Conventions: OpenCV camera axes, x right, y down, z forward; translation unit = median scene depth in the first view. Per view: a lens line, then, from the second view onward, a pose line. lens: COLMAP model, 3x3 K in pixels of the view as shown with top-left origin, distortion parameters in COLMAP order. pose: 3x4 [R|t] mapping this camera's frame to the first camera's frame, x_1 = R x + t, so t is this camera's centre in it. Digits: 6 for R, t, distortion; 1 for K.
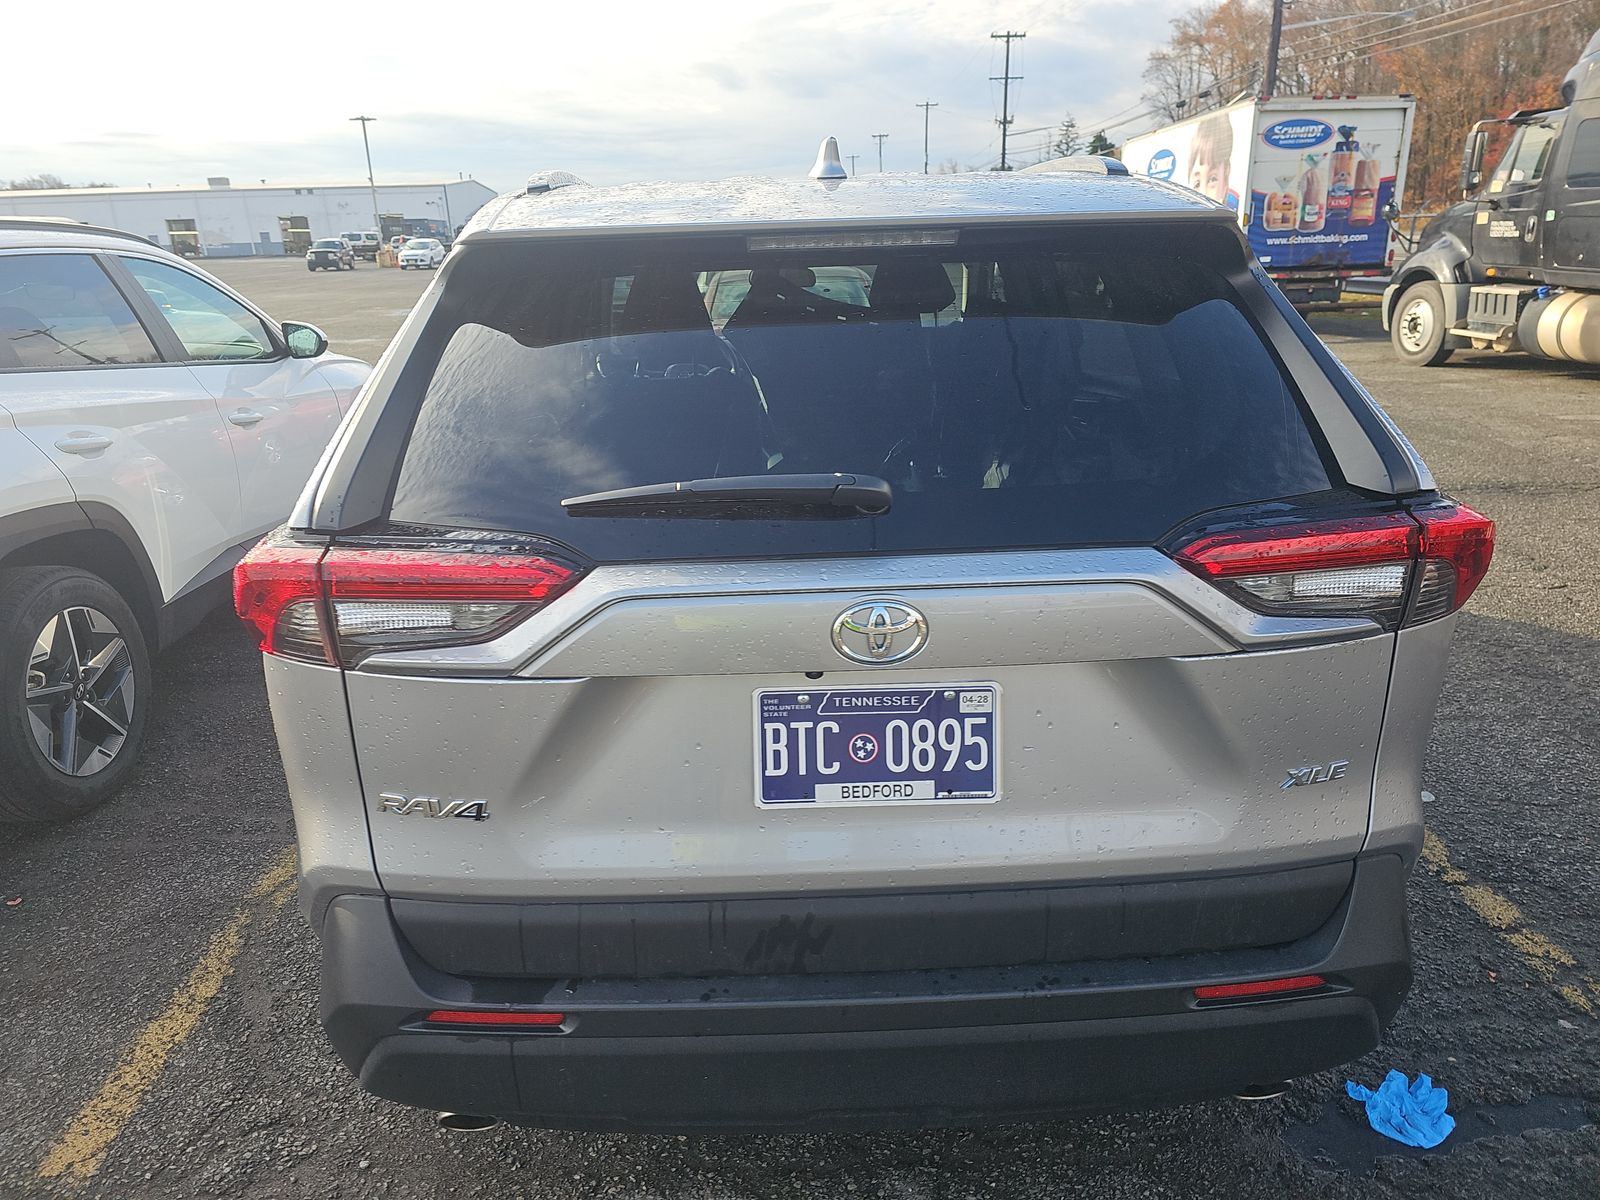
lens RADIAL K [[1073.5, 0, 790.8], [0, 1073.5, 588.7], [0, 0, 1]] dist [0.032266, -0.020537]
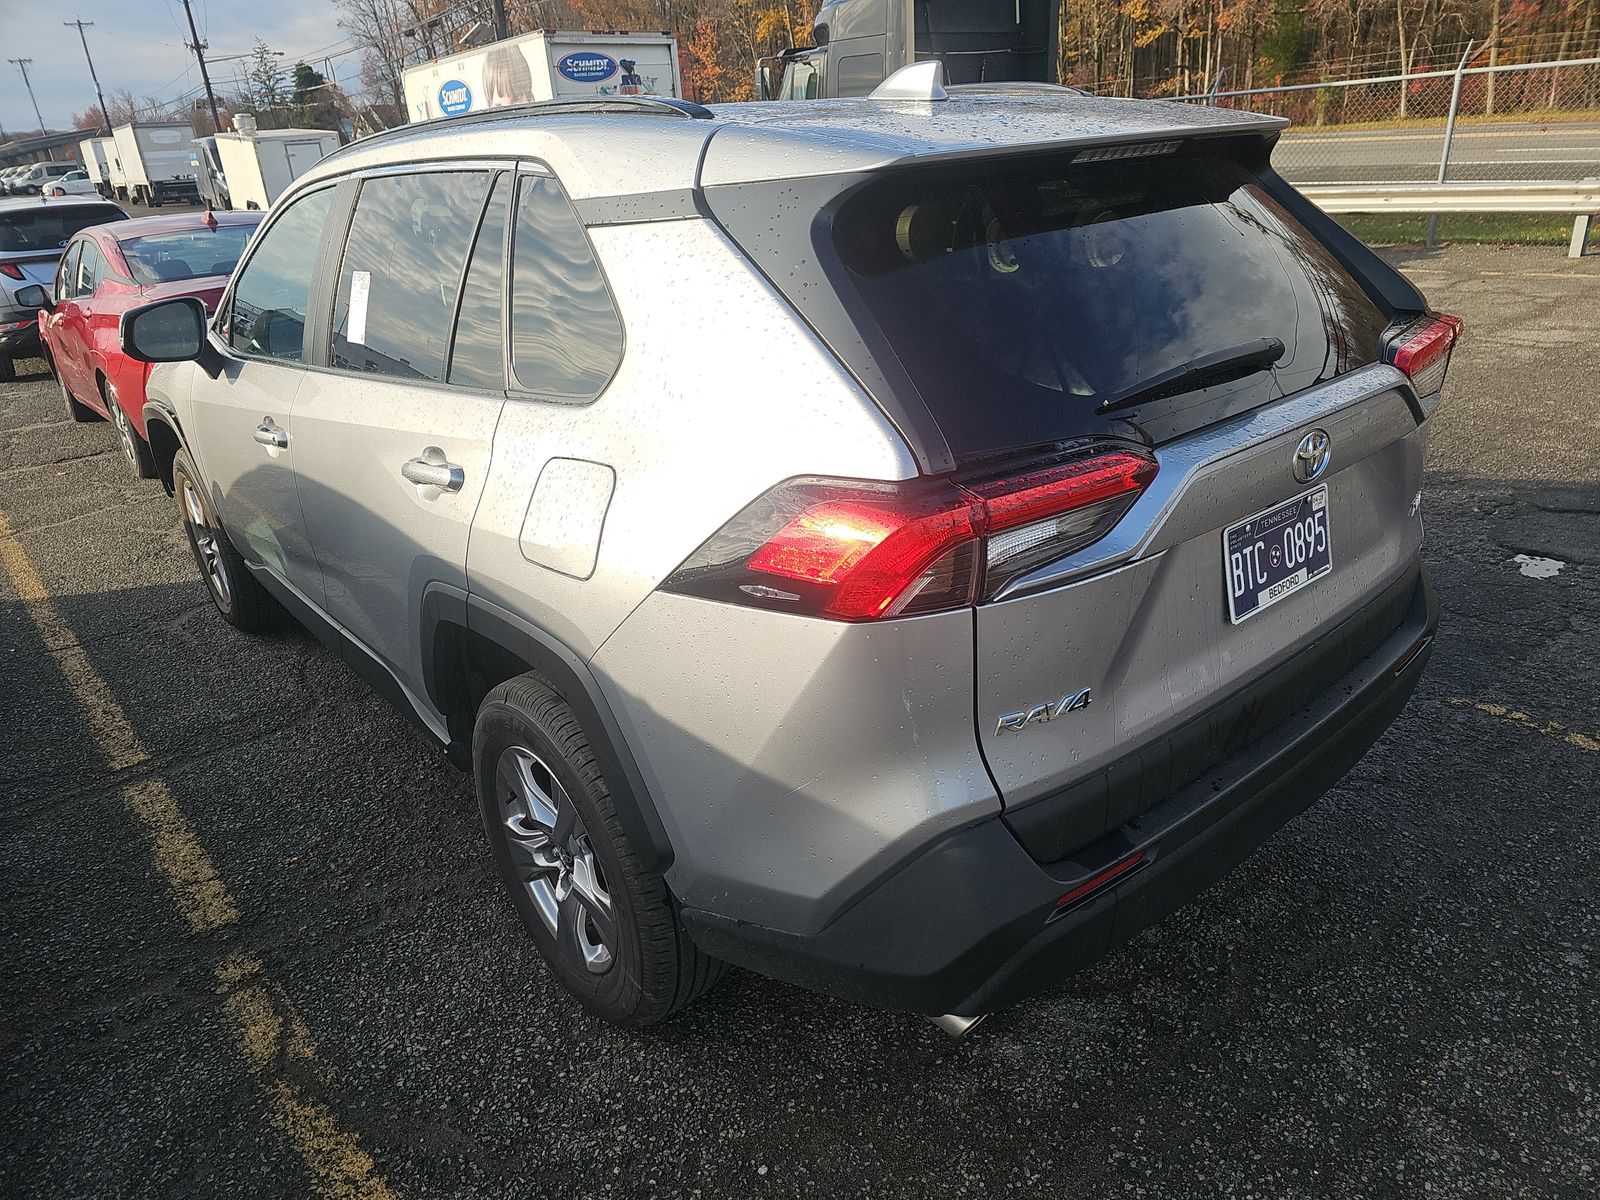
lens RADIAL K [[1073.5, 0, 792.1], [0, 1073.5, 607.9], [0, 0, 1]] dist [0.032266, -0.020537]
pose [[0.785397, -0.269919, 0.557042, -1.105052], [0.232143, 0.962675, 0.139163, -0.103106], [-0.573813, 0.020015, 0.818742, 0.277680]]
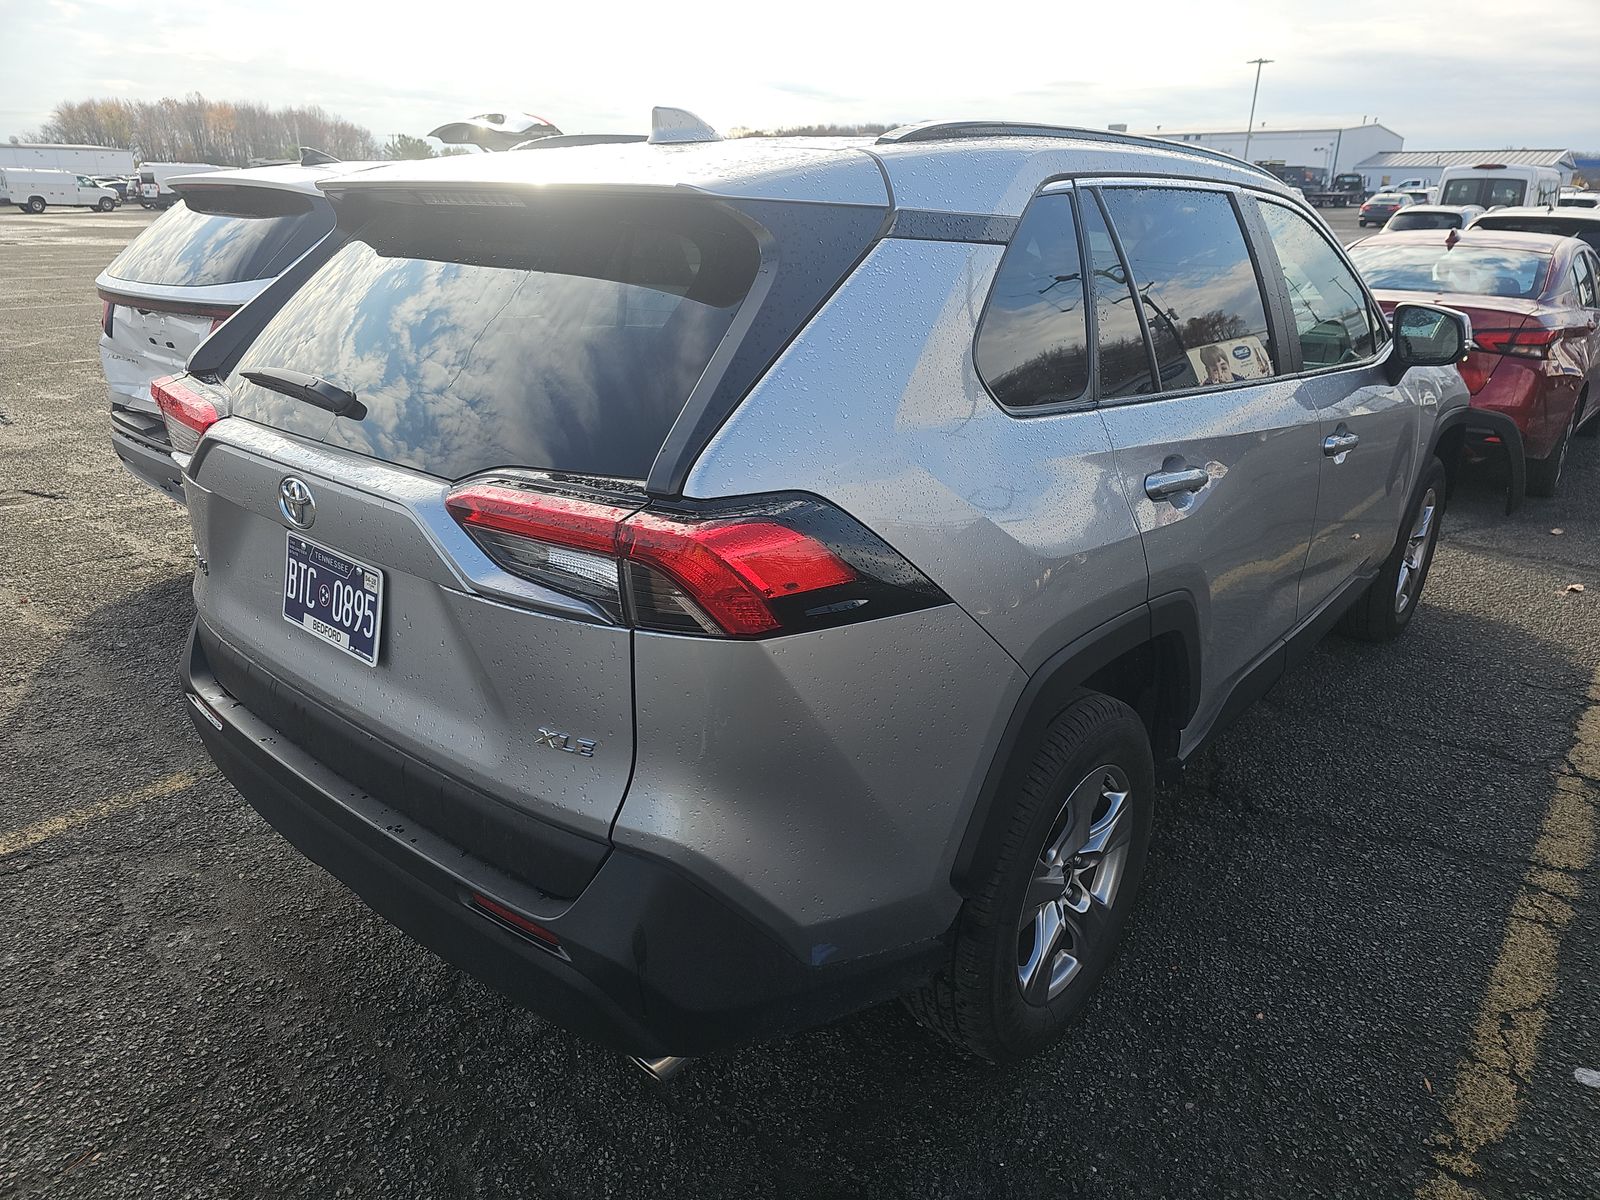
lens RADIAL K [[1073.5, 0, 798.3], [0, 1073.5, 595.8], [0, 0, 1]] dist [0.032266, -0.020537]
pose [[0.744406, 0.267498, -0.611804, 1.280368], [-0.237298, 0.962418, 0.132065, -0.157756], [0.624138, 0.046870, 0.779907, 0.336883]]
